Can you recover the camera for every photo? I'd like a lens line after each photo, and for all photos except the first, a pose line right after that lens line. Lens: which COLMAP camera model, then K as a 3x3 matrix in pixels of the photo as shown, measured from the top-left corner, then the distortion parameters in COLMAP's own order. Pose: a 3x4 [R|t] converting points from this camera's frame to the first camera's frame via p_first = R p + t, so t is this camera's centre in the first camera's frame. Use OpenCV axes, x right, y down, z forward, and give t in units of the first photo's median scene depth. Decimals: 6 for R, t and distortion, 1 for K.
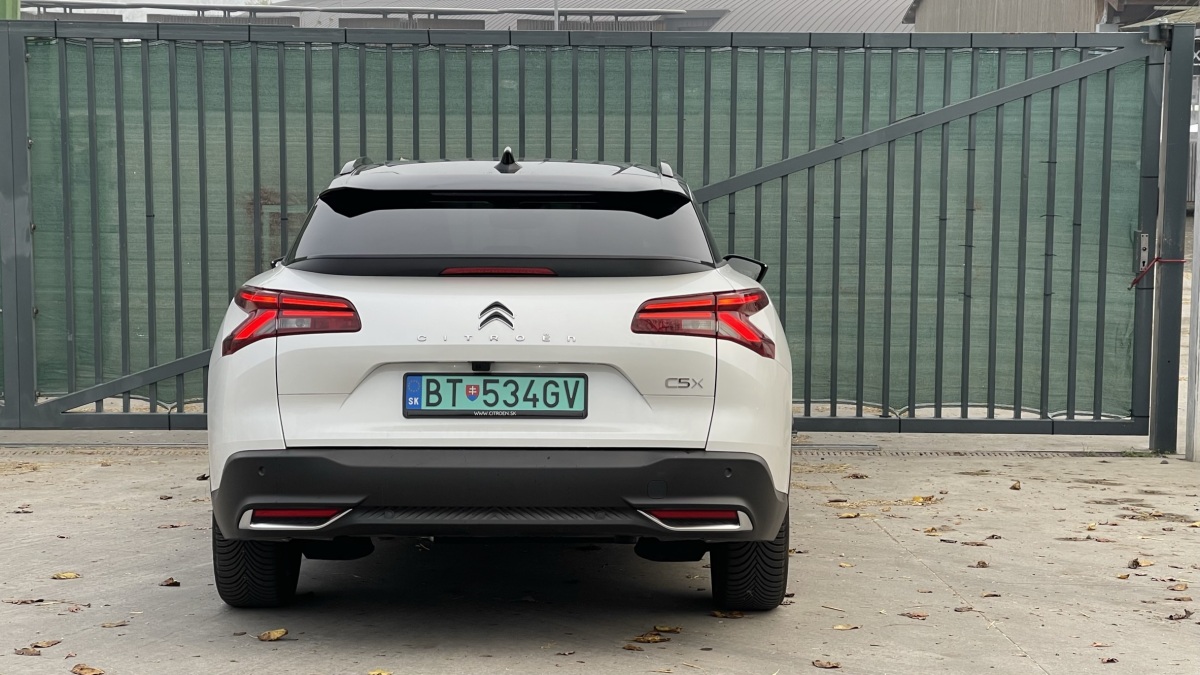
lens RADIAL K [[2185.8, 0, 600.0], [0, 2185.8, 337.5], [0, 0, 1]] dist [0.139133, 0.308496]
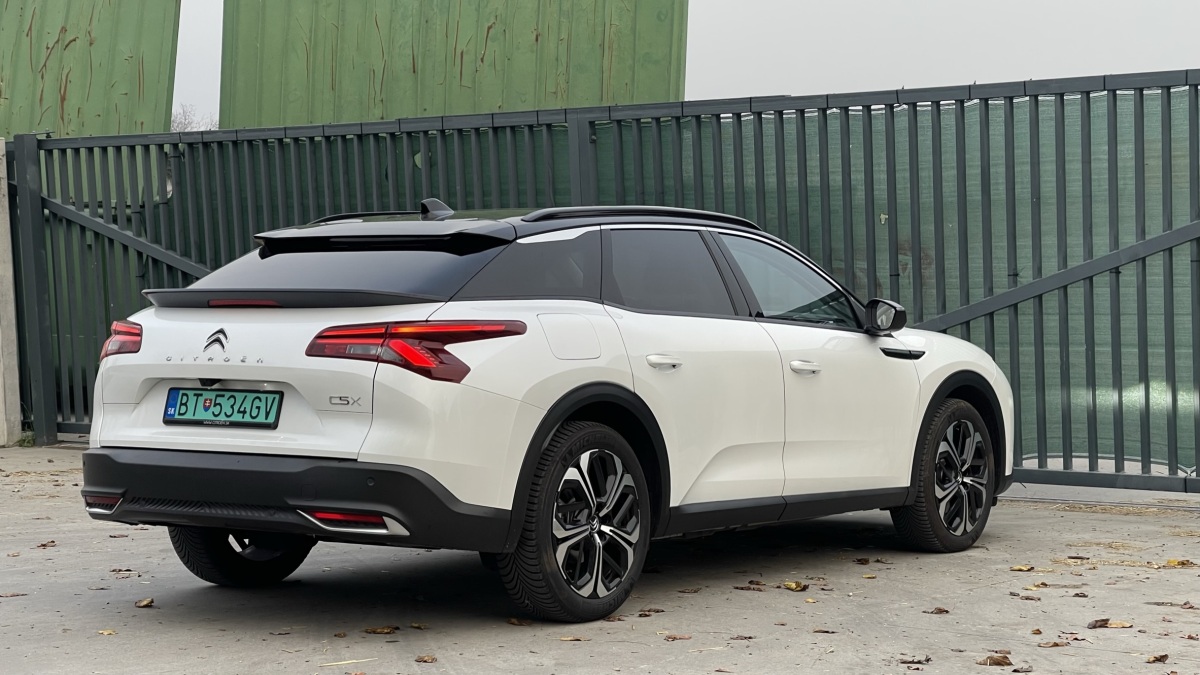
lens RADIAL K [[2185.8, 0, 600.0], [0, 2185.8, 337.5], [0, 0, 1]] dist [0.139133, 0.308496]
pose [[0.821444, 0.005584, -0.570261, 0.796687], [-0.025320, 0.999323, -0.026687, 0.015016], [0.569726, 0.036360, 0.821030, 0.141175]]
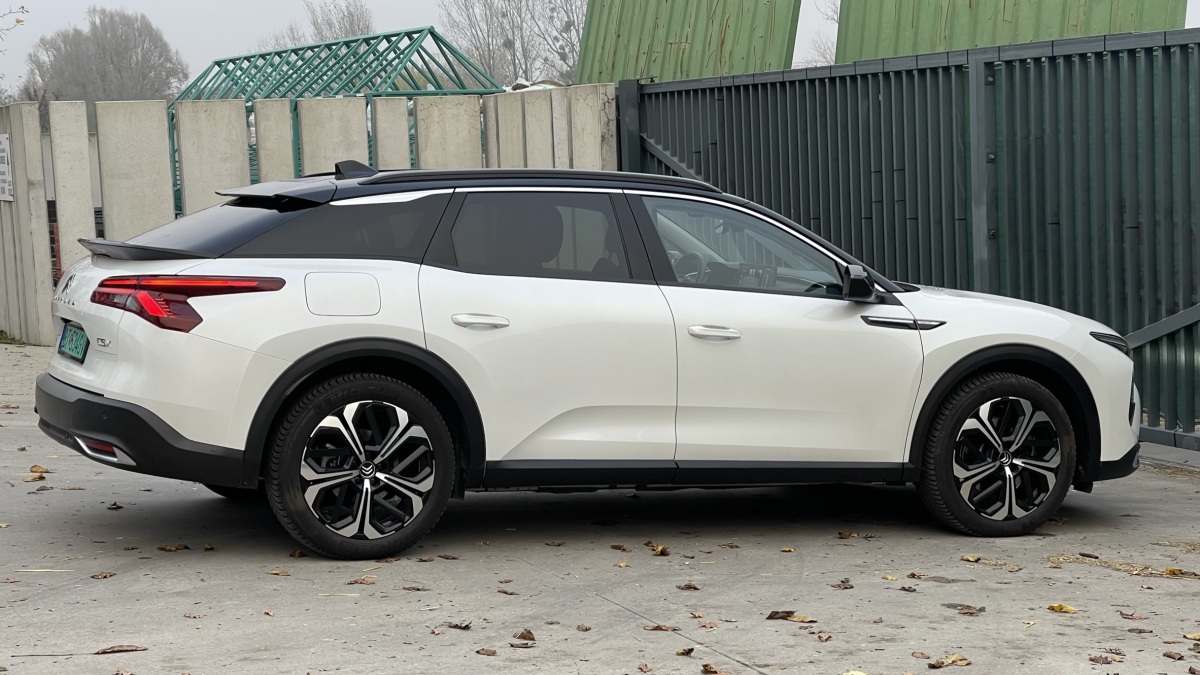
lens RADIAL K [[2185.8, 0, 600.0], [0, 2185.8, 337.5], [0, 0, 1]] dist [0.139133, 0.308496]
pose [[0.405350, 0.065148, -0.911837, 1.344089], [-0.069421, 0.996771, 0.040356, -0.055171], [0.911522, 0.046942, 0.408564, 0.737317]]
